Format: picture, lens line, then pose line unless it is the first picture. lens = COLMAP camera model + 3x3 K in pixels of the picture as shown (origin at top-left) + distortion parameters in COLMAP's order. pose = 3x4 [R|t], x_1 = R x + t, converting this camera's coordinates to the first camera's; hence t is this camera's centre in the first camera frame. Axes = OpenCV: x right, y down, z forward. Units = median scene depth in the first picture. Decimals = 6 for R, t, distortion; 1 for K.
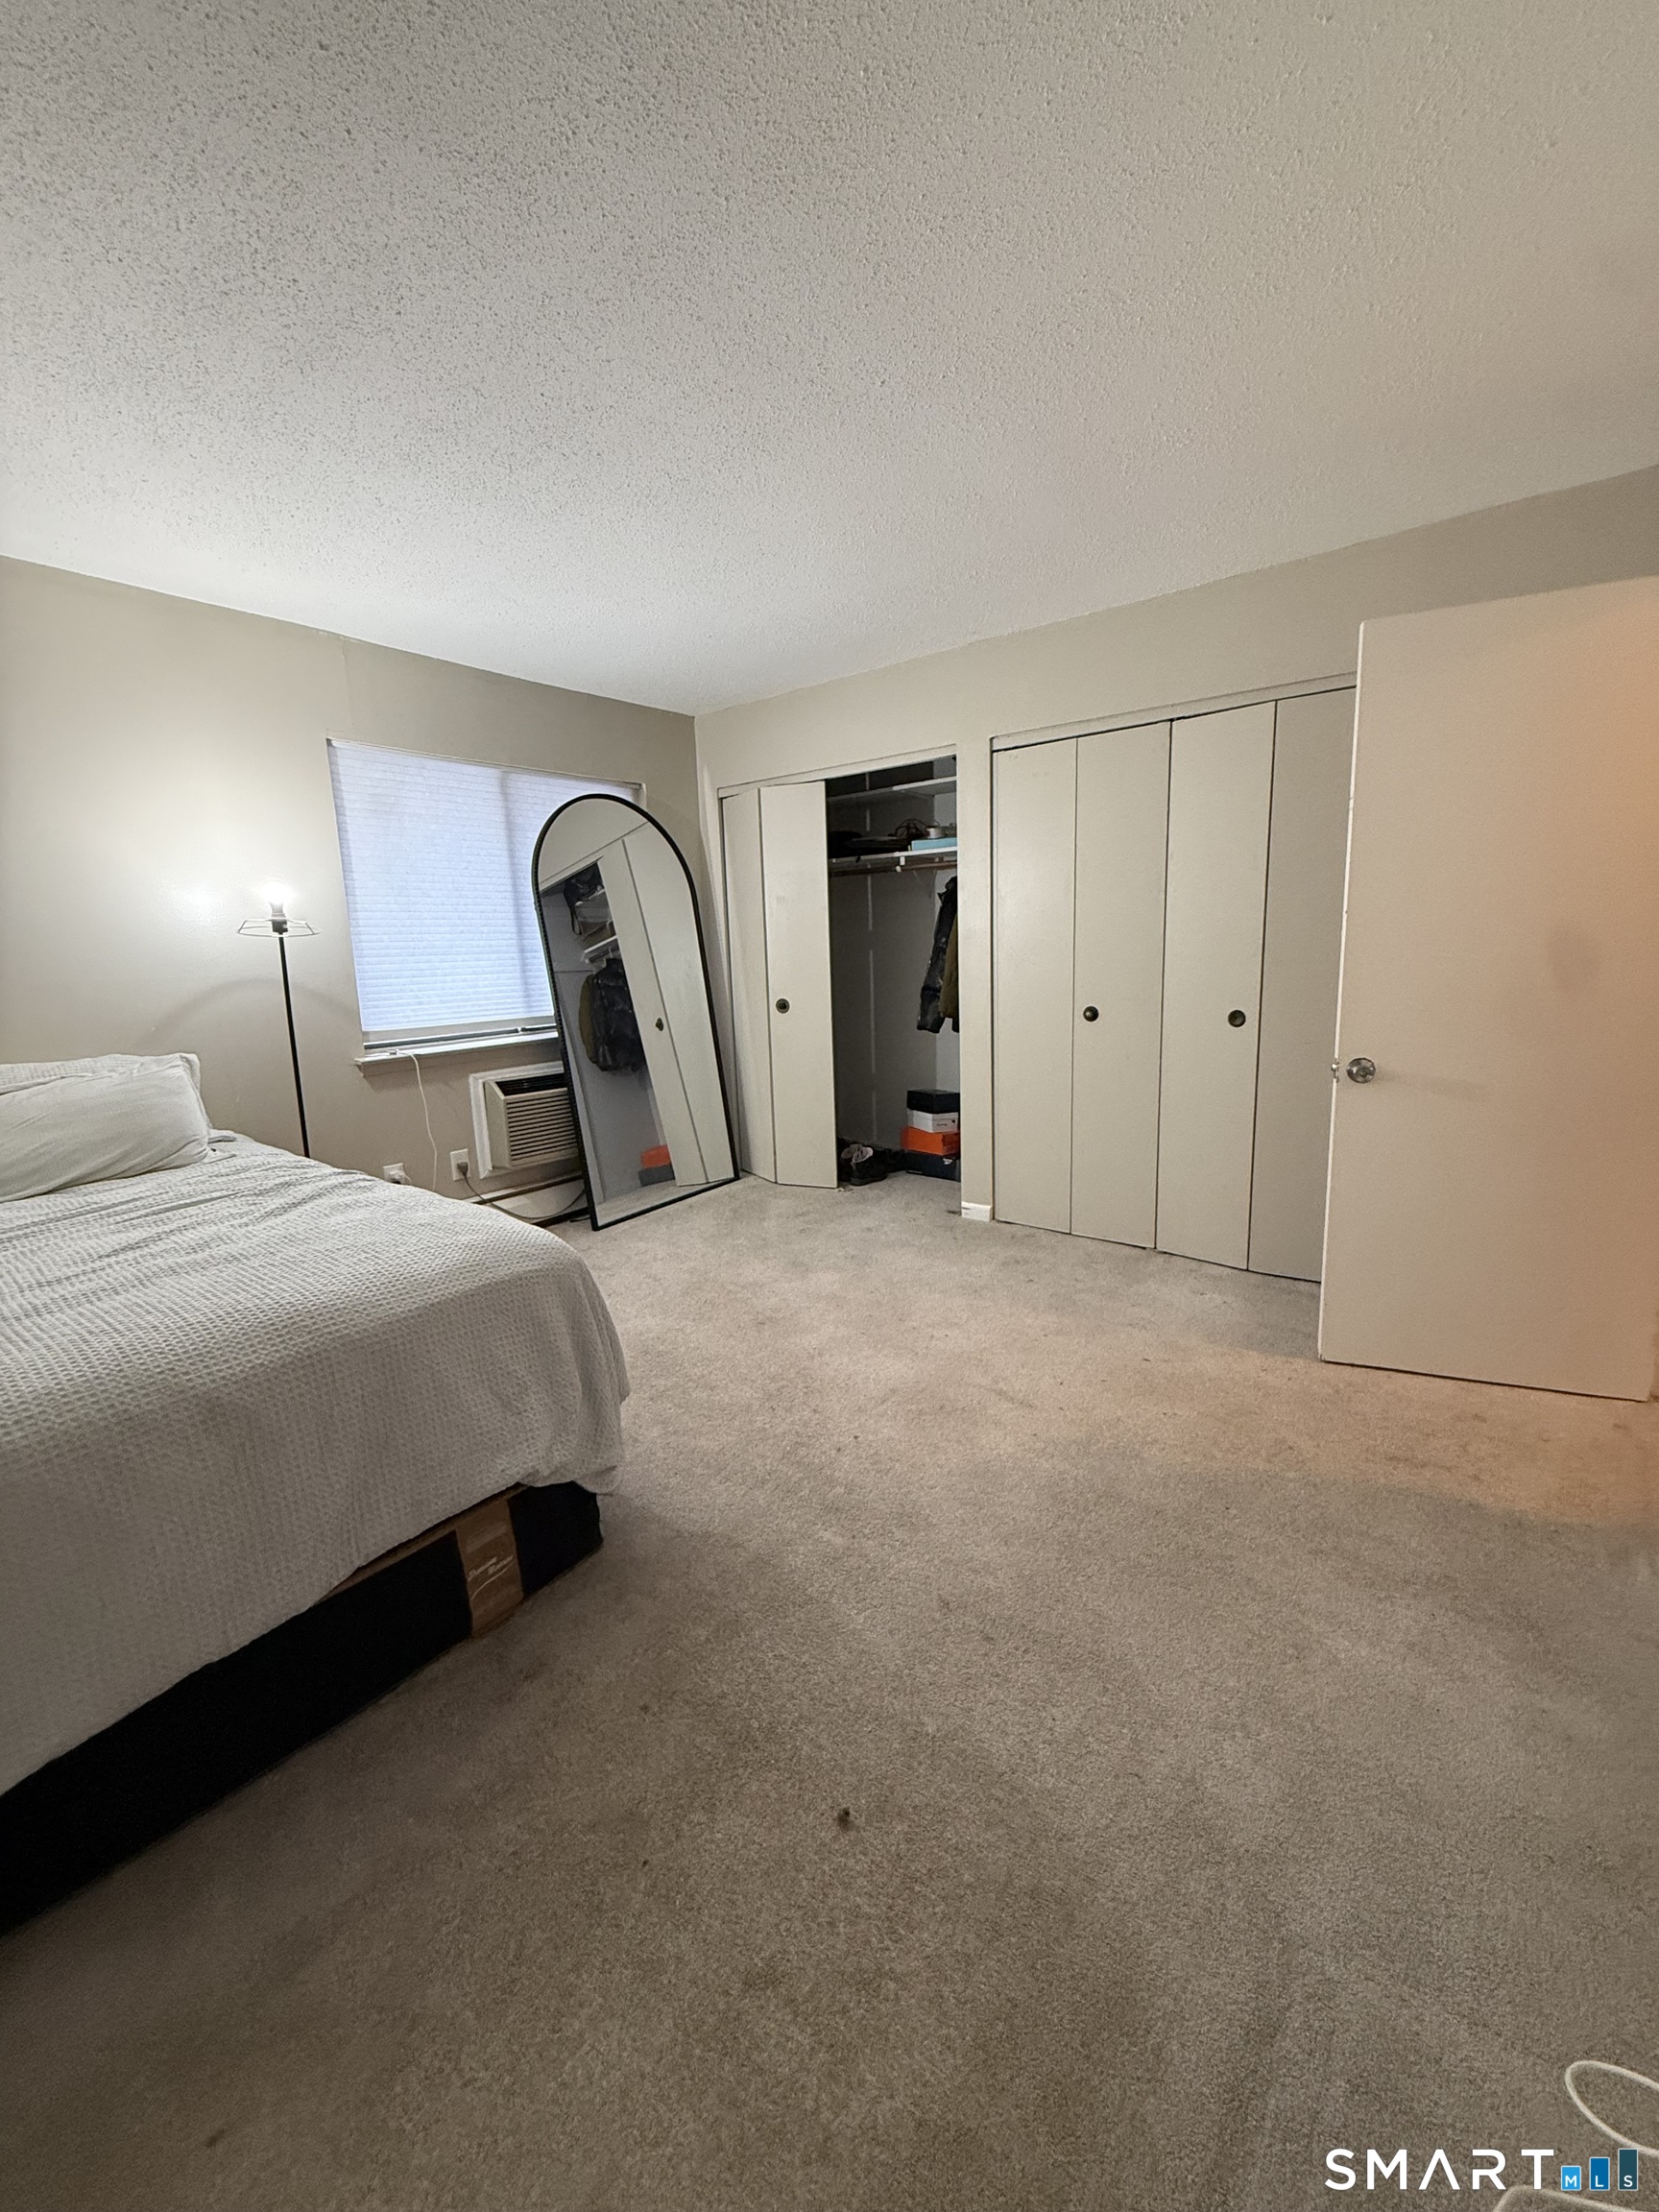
lens RADIAL K [[882.7, 0, 829.3], [0, 882.7, 1102.0], [0, 0, 1]] dist [0.000164, -0.000331]
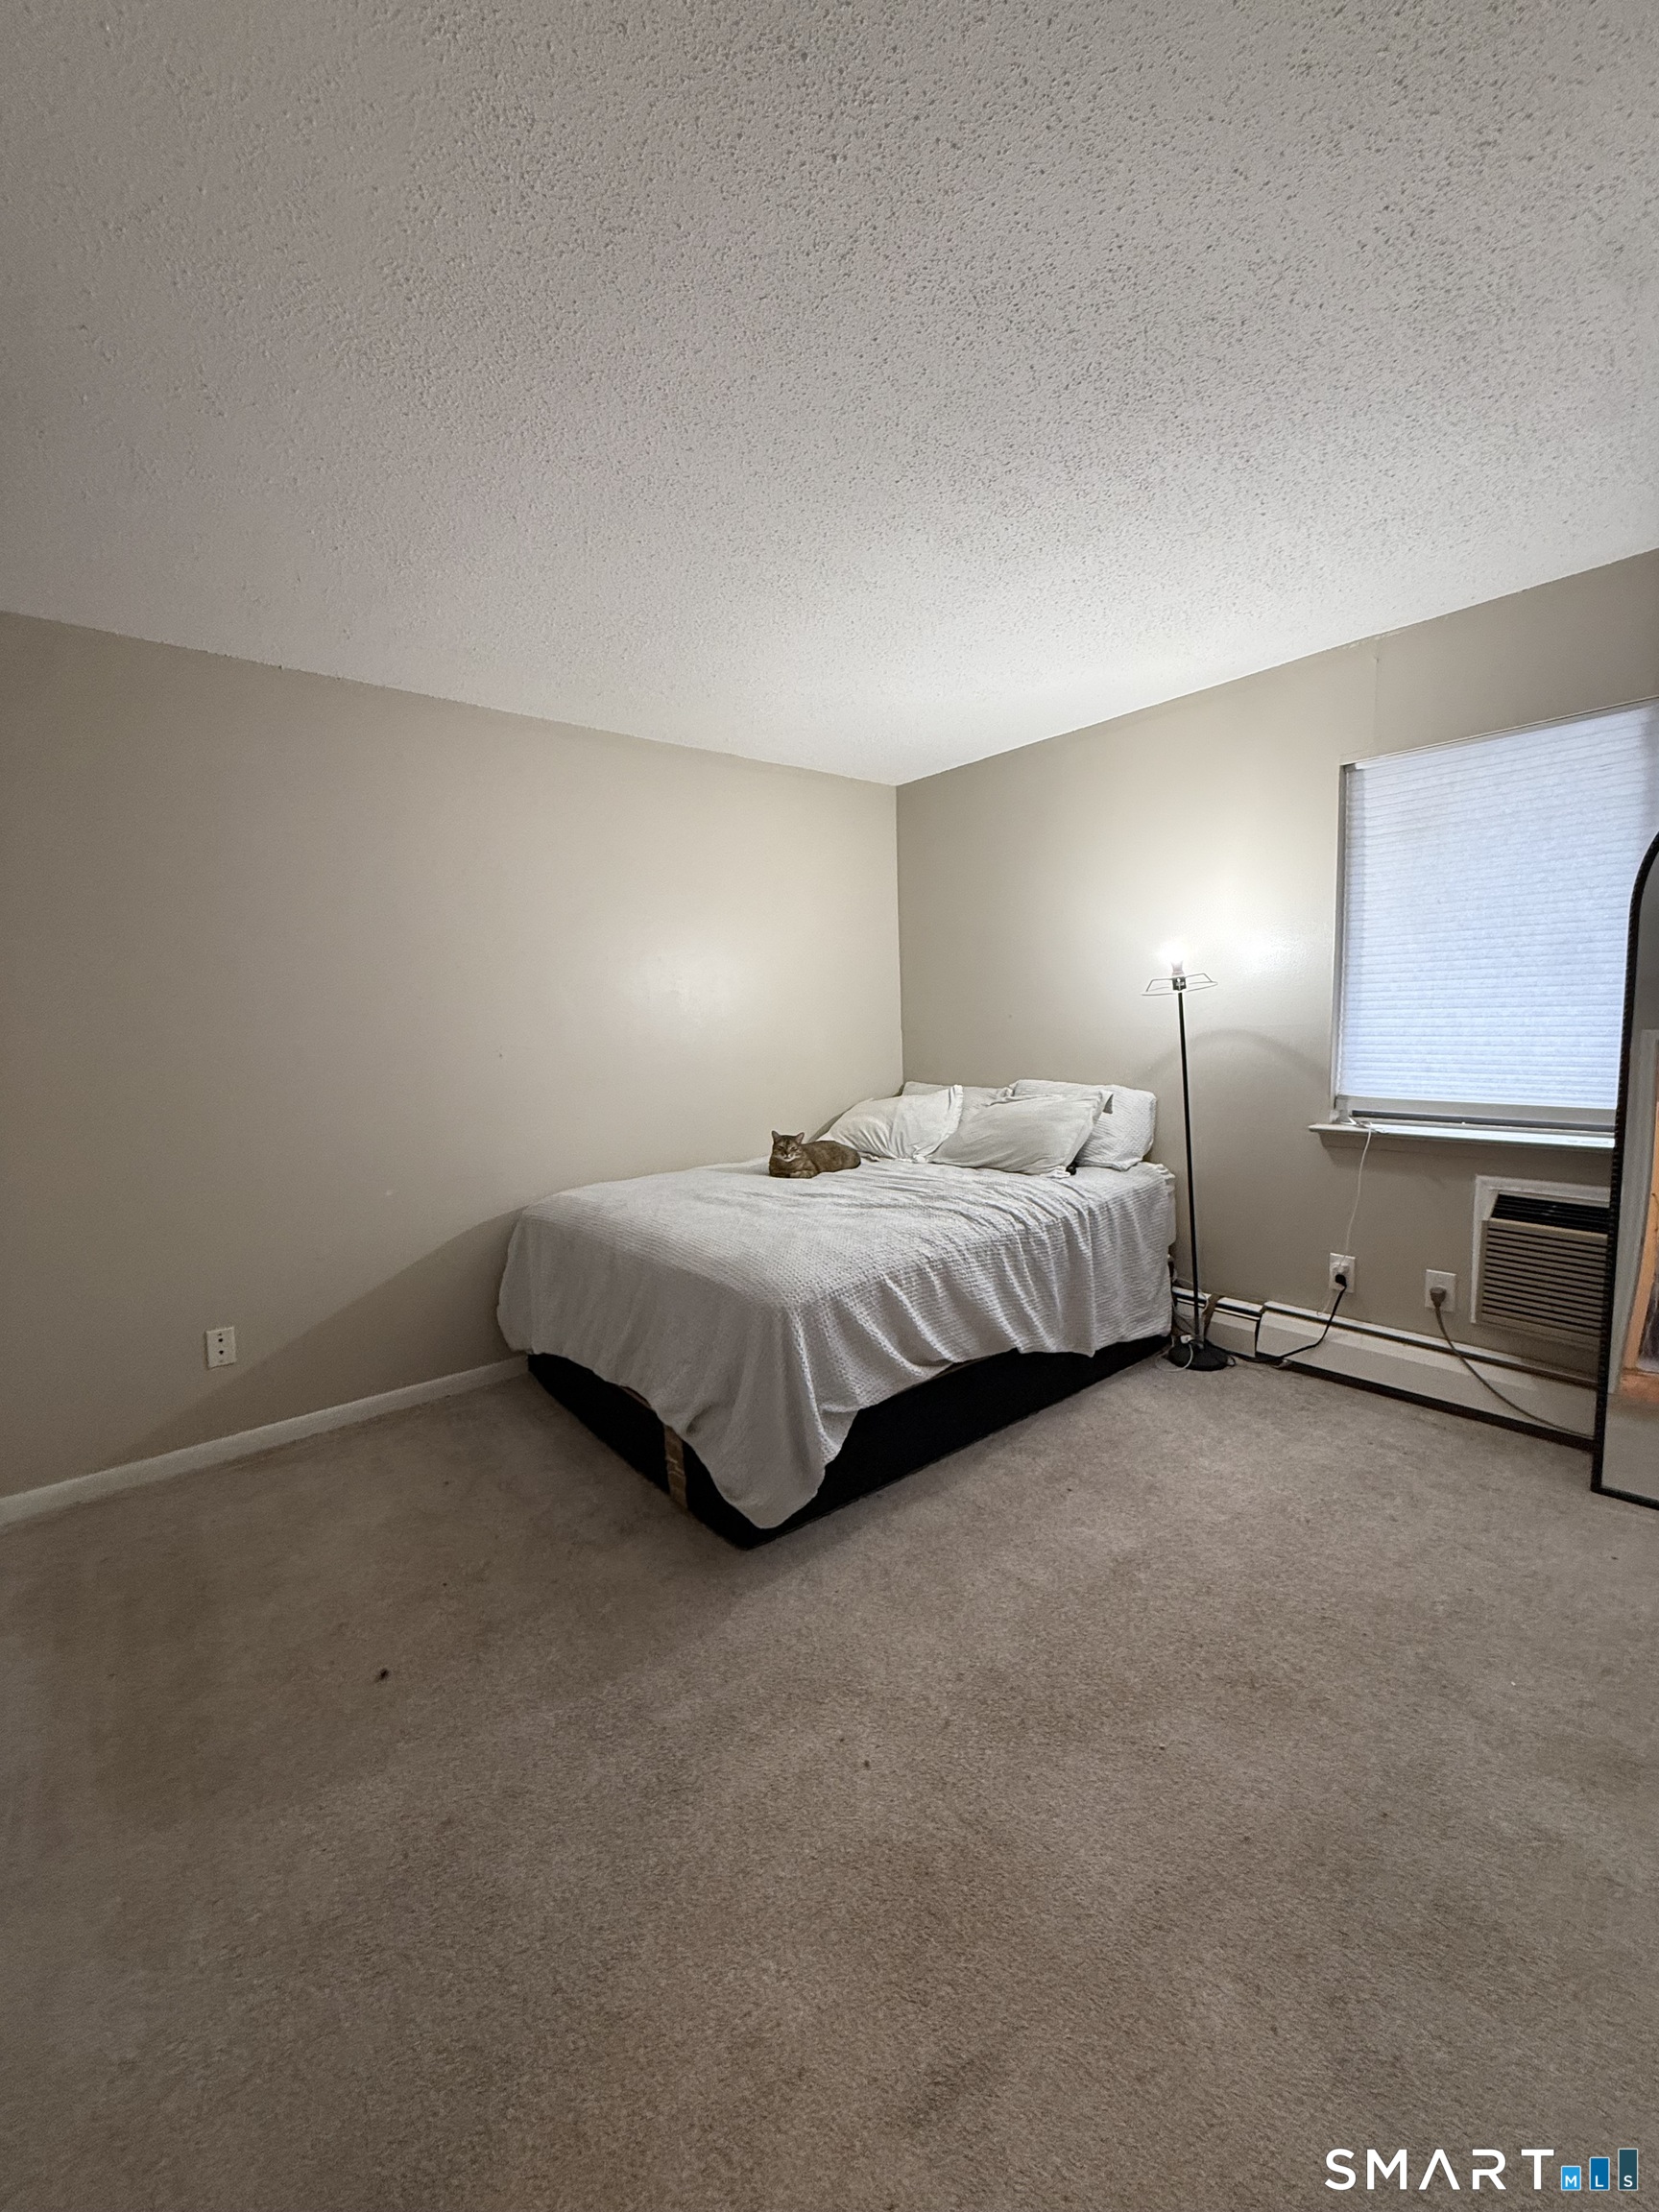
lens RADIAL K [[881.1, 0, 828.3], [0, 881.1, 1105.2], [0, 0, 1]] dist [-0.001096, -0.000608]
pose [[-0.198154, 0.136738, -0.970586, 0.413515], [-0.136365, 0.976746, 0.165445, -0.145397], [0.970639, 0.165138, -0.174900, 0.669223]]
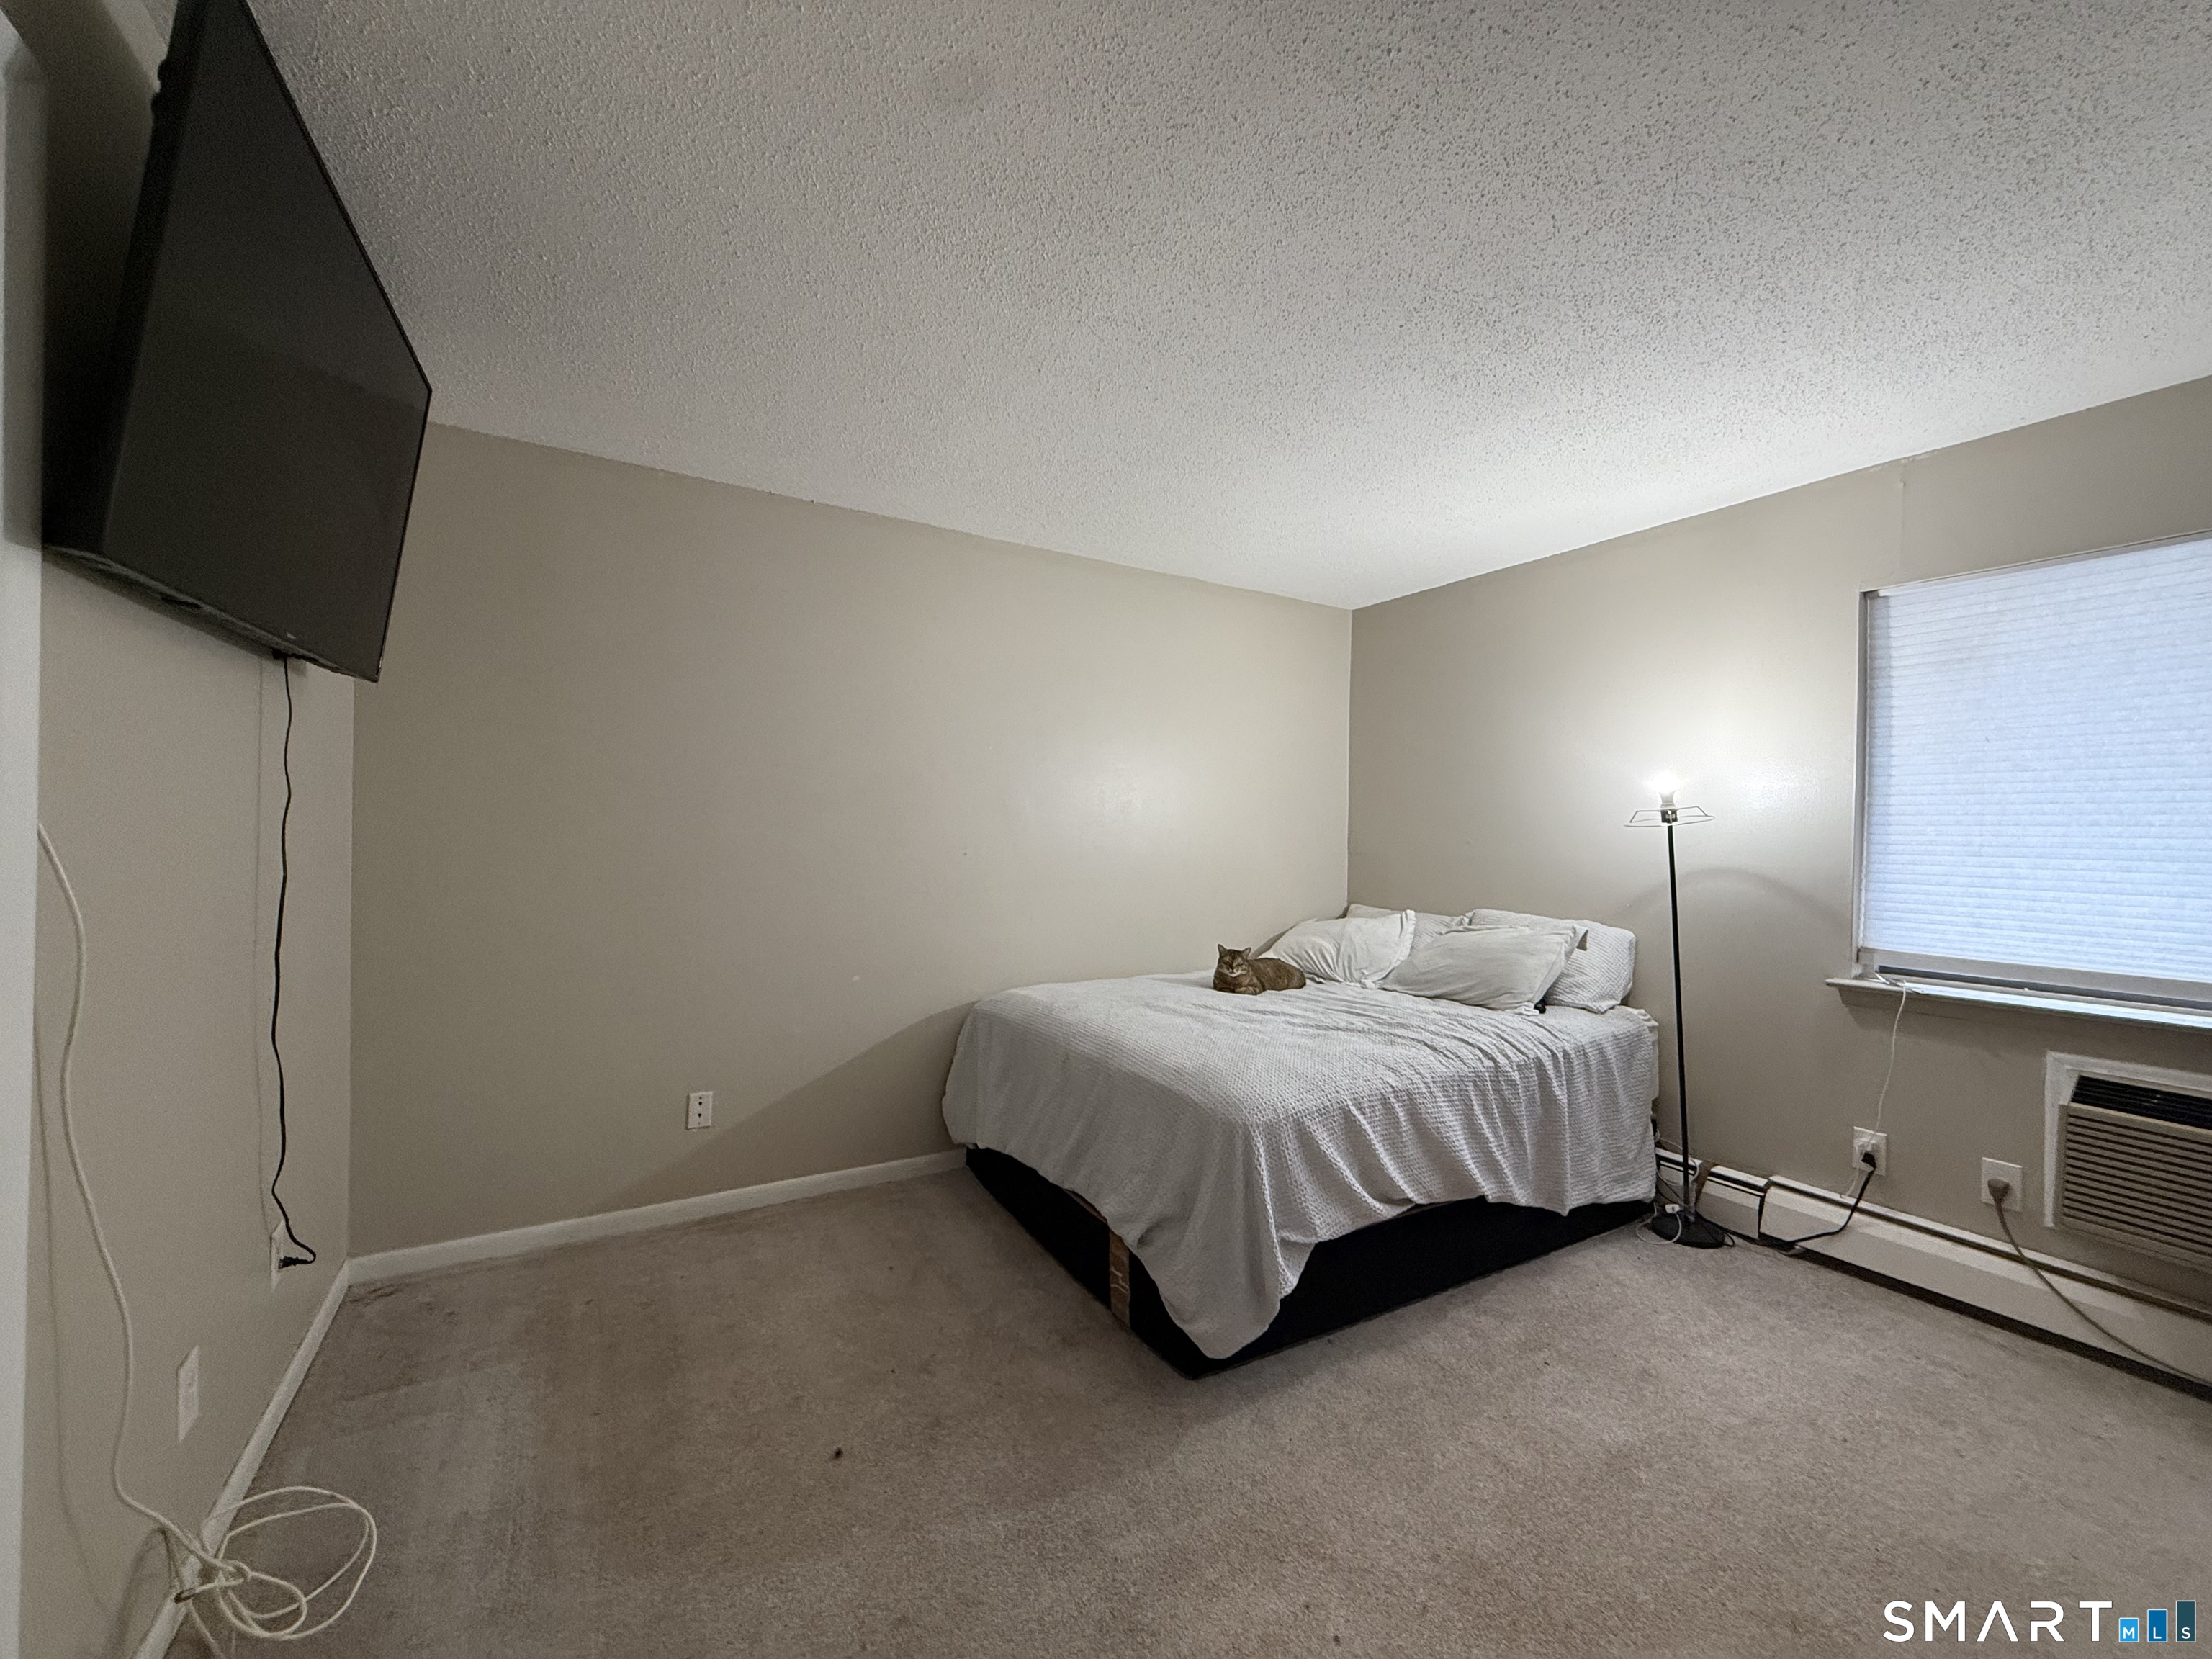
lens RADIAL K [[882.7, 0, 1102.4], [0, 882.7, 833.1], [0, 0, 1]] dist [0.000164, -0.000331]
pose [[-0.352093, 0.025962, -0.935605, 0.435347], [-0.172953, 0.980596, 0.092297, -0.135045], [0.919847, 0.194313, -0.340771, 0.631969]]
